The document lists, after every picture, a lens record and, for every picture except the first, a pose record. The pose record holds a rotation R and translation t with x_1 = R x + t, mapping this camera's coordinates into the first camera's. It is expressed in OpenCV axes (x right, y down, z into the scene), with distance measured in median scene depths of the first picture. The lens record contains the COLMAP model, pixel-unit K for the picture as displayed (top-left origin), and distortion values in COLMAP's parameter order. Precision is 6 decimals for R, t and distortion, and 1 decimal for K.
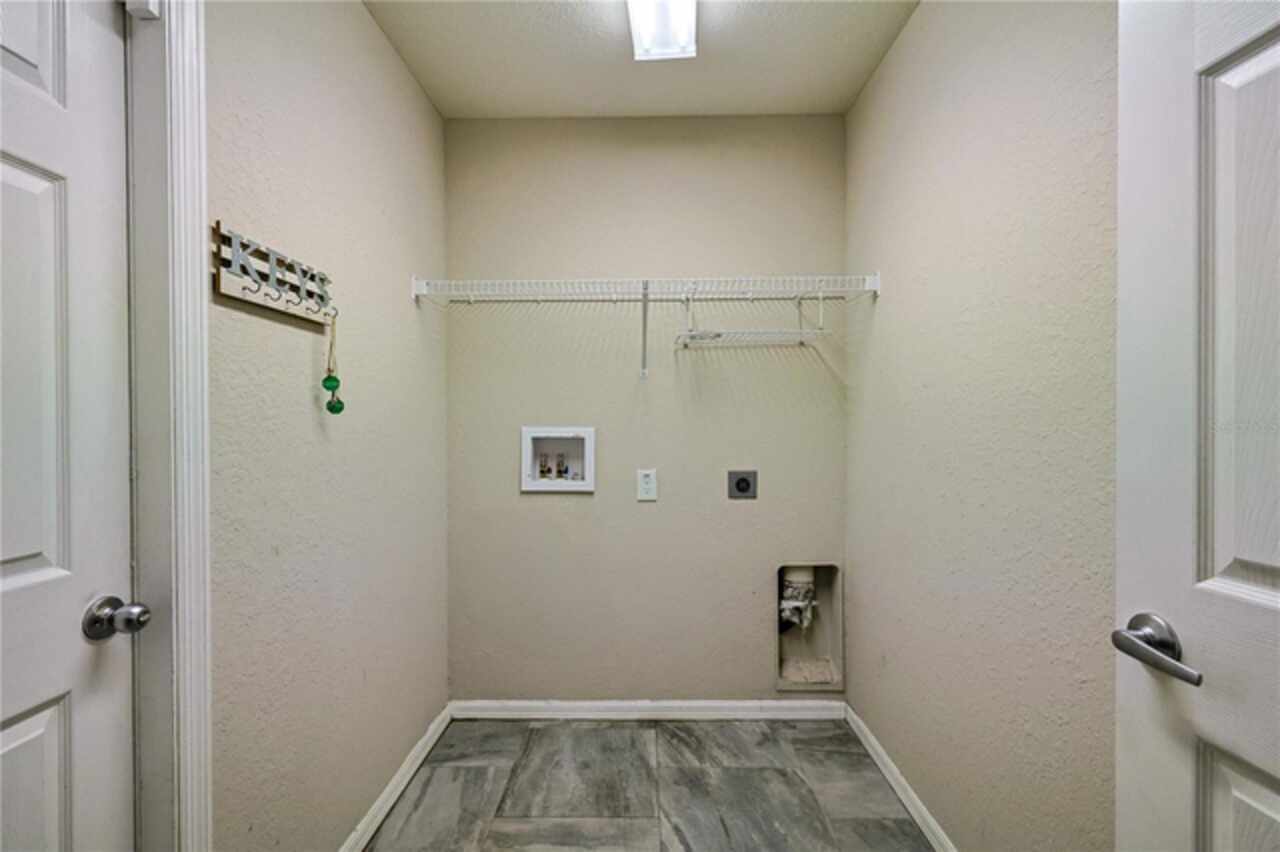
lens RADIAL K [[574.4, 0, 640.2], [0, 574.4, 425.6], [0, 0, 1]] dist [0.000964, -0.001033]
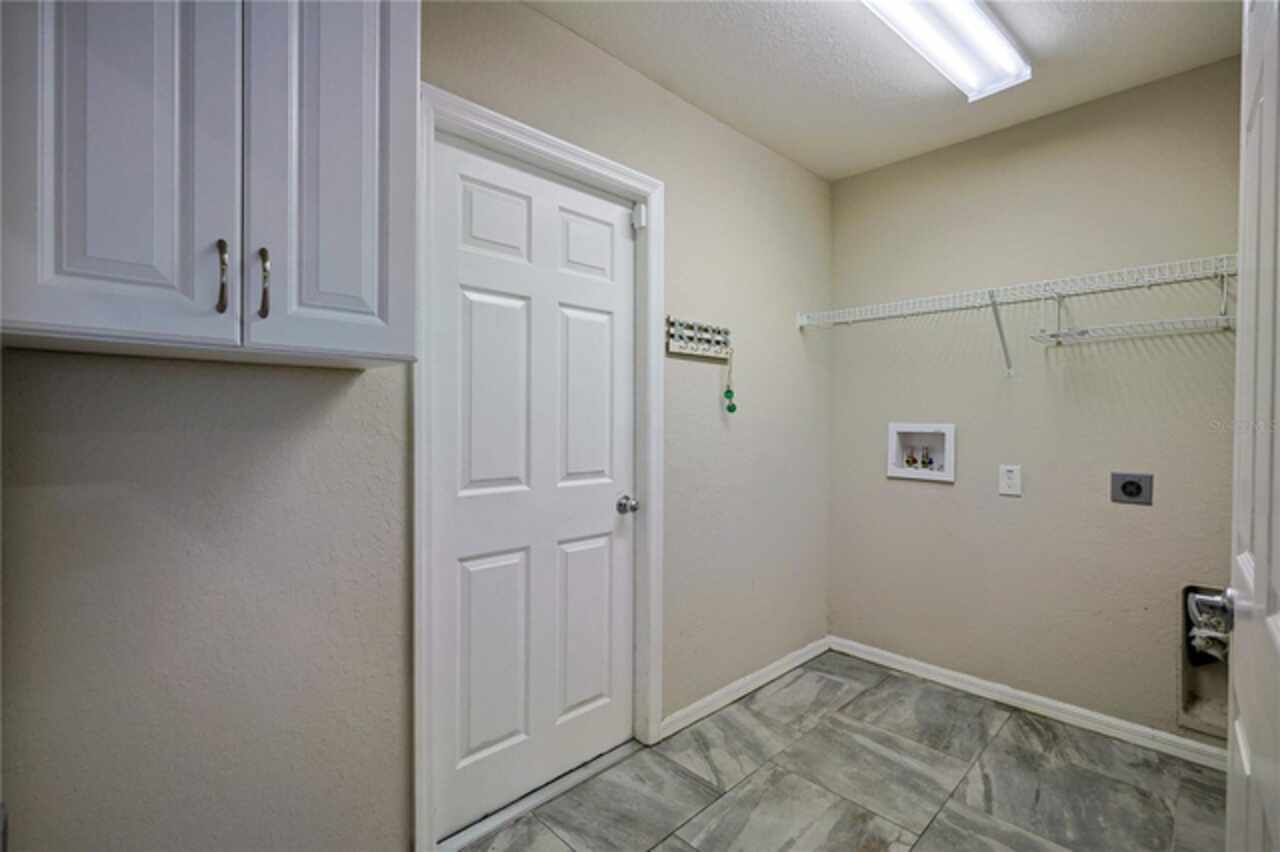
lens RADIAL K [[574.4, 0, 638.1], [0, 574.4, 423.5], [0, 0, 1]] dist [0.000964, -0.001033]
pose [[0.705744, 0.012968, -0.708348, 0.314310], [-0.012048, 0.999908, 0.006301, 0.002587], [0.708364, 0.004087, 0.705835, -0.247476]]
